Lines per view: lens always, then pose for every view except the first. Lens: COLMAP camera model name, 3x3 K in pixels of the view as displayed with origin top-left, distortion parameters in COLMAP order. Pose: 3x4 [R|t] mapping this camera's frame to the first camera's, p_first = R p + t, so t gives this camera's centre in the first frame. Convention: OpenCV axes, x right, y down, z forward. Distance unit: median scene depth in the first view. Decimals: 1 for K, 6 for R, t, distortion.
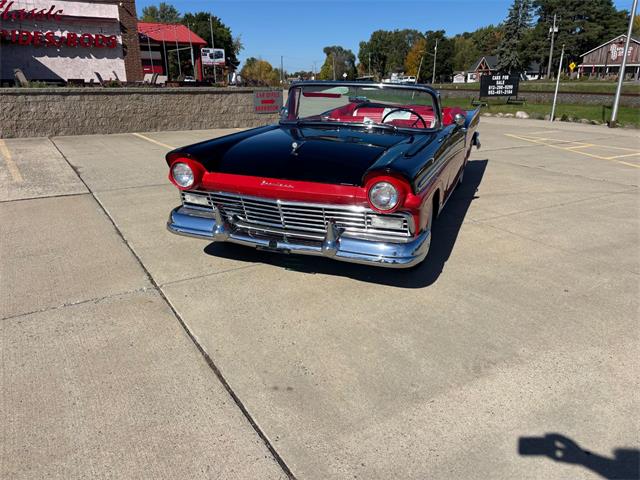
lens RADIAL K [[489.3, 0, 320.0], [0, 489.3, 240.0], [0, 0, 1]] dist [0.042664, -0.046567]
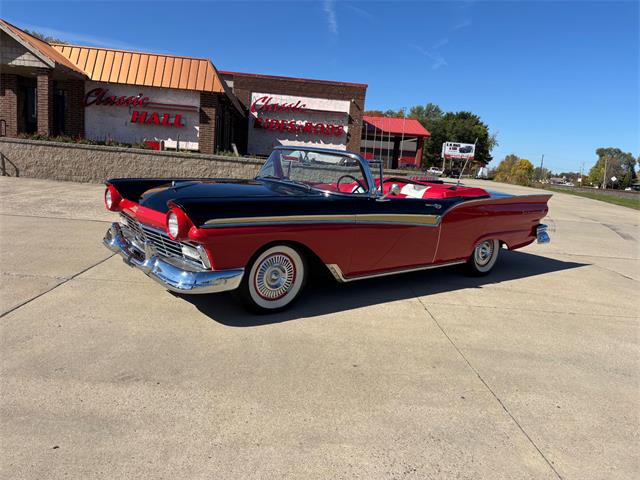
lens RADIAL K [[489.3, 0, 320.0], [0, 489.3, 240.0], [0, 0, 1]] dist [0.042664, -0.046567]
pose [[0.864498, 0.141688, -0.482254, 0.140544], [-0.225478, 0.966812, -0.120144, 0.000513], [0.449226, 0.212602, 0.867754, 0.023191]]
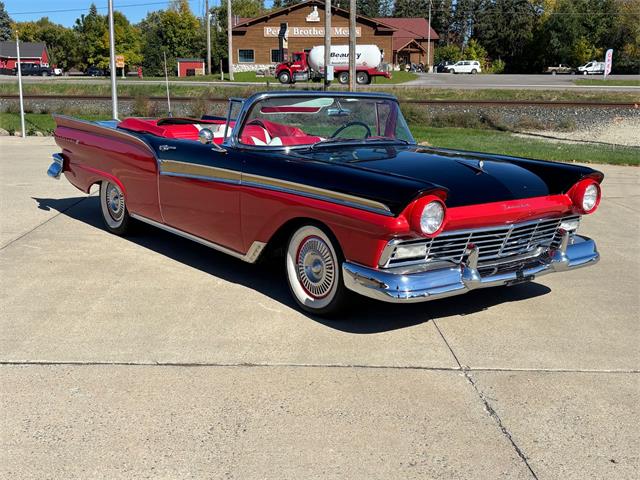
lens RADIAL K [[770.3, 0, 320.0], [0, 770.3, 240.0], [0, 0, 1]] dist [0.157571, -0.622341]
pose [[0.524368, -0.180942, 0.832045, -0.232802], [0.268069, 0.962553, 0.040382, -0.033023], [-0.808194, 0.201870, 0.553236, 0.083413]]
